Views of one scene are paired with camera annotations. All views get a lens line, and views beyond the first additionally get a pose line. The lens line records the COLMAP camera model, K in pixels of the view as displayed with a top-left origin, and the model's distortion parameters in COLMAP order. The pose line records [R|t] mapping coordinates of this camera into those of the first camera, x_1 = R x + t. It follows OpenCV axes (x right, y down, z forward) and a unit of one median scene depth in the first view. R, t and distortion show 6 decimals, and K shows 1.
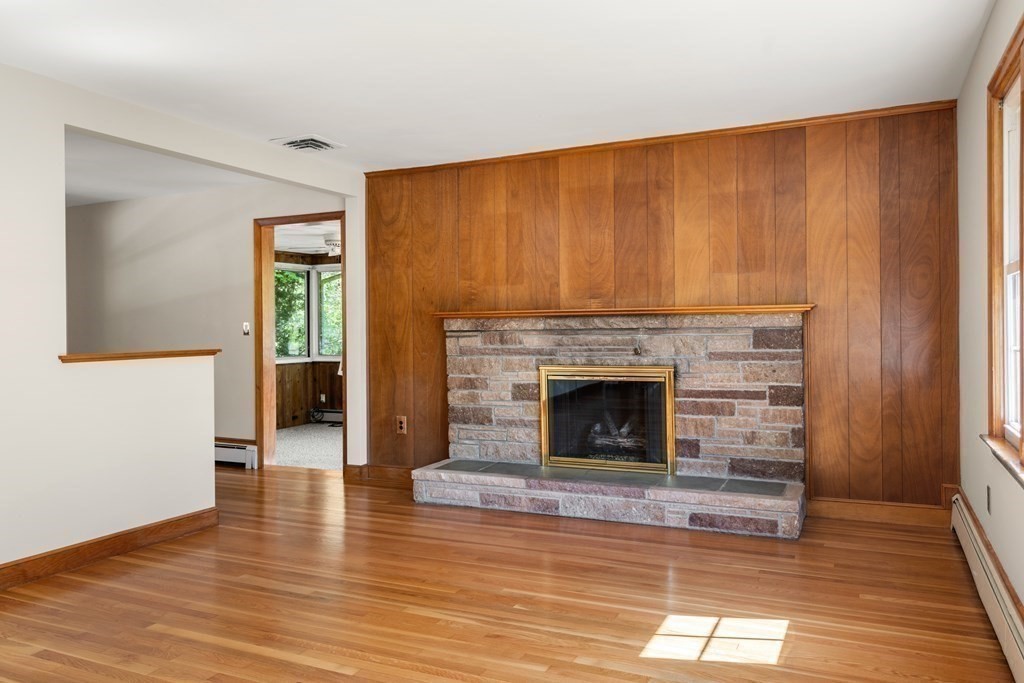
lens RADIAL K [[761.3, 0, 510.7], [0, 761.3, 328.6], [0, 0, 1]] dist [-0.002445, 0.006959]
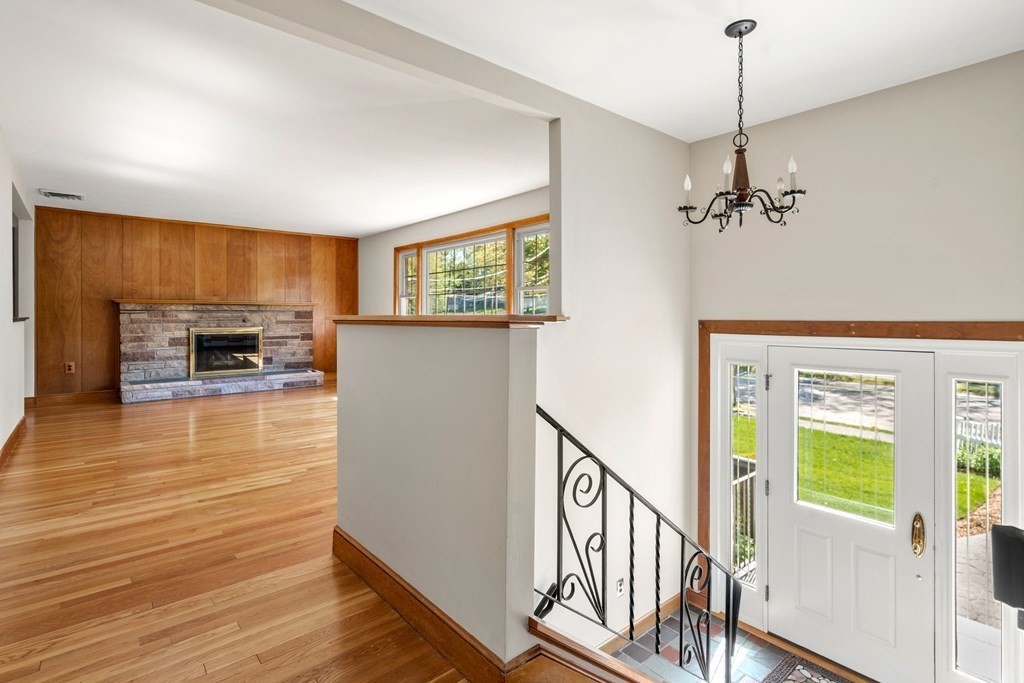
lens RADIAL K [[504.5, 0, 514.6], [0, 504.5, 317.0], [0, 0, 1]] dist [0.009333, -0.000843]
pose [[0.409156, 0.009742, 0.912412, -0.828143], [-0.004846, 0.999952, -0.008503, 0.026413], [-0.912452, -0.000942, 0.409184, -0.335832]]
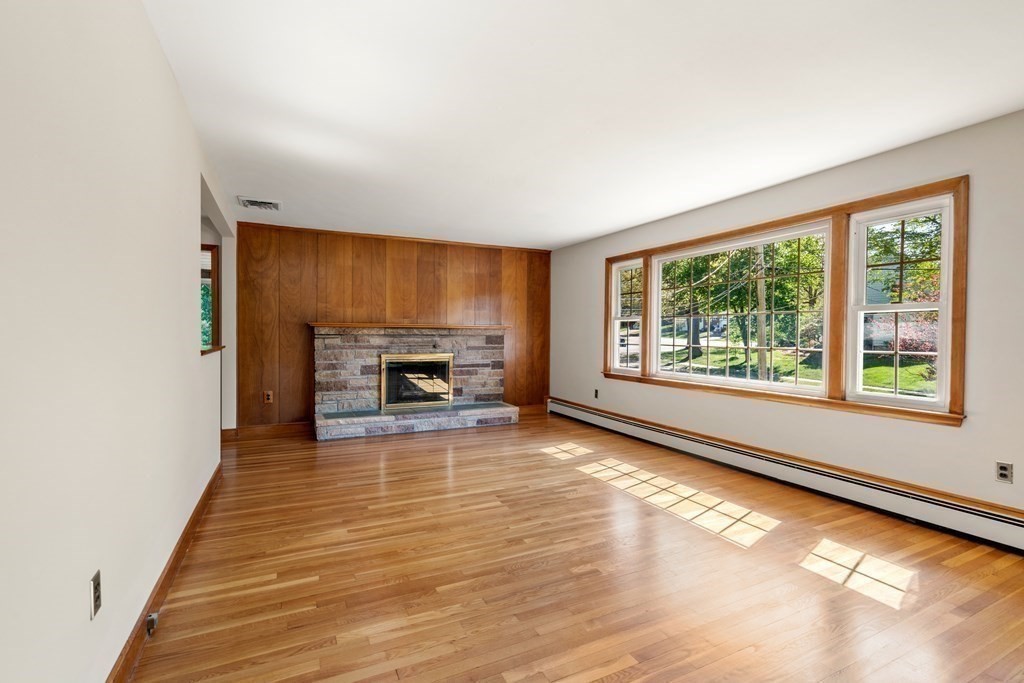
lens RADIAL K [[472.8, 0, 515.7], [0, 472.8, 339.6], [0, 0, 1]] dist [-0.002740, 0.001476]
pose [[0.625290, 0.005632, 0.780372, -0.628962], [-0.014724, 0.999881, 0.004581, 0.003329], [-0.780254, -0.014354, 0.625298, 0.051973]]
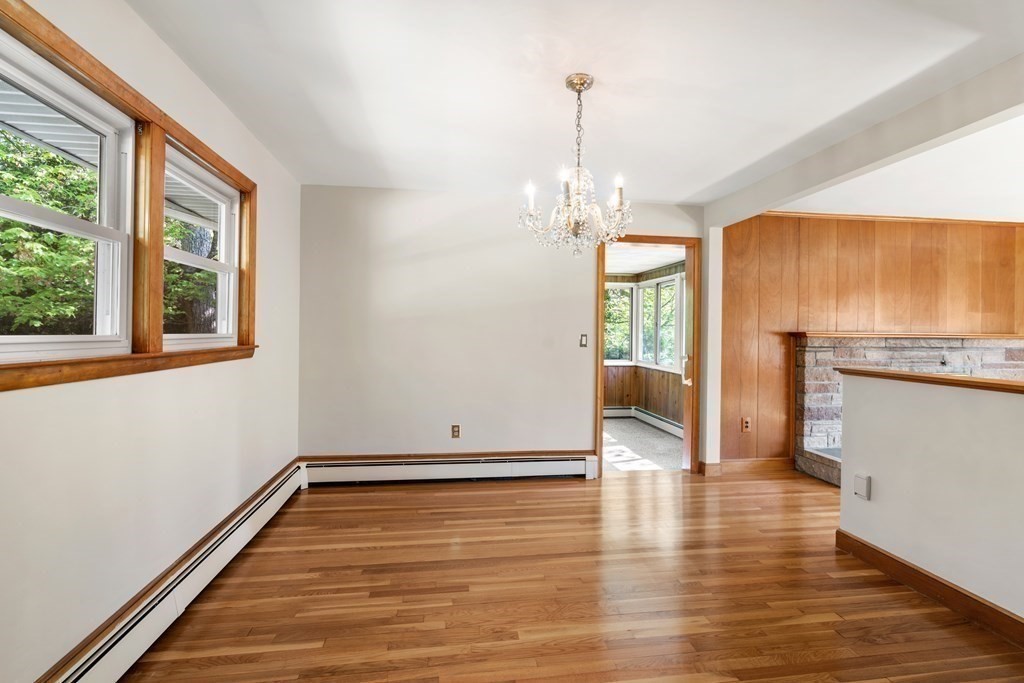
lens RADIAL K [[472.8, 0, 520.4], [0, 472.8, 341.3], [0, 0, 1]] dist [-0.002740, 0.001476]
pose [[0.831707, 0.014414, 0.555027, -0.950127], [-0.018922, 0.999818, 0.002389, 0.001479], [-0.554892, -0.012490, 0.831829, 0.651417]]
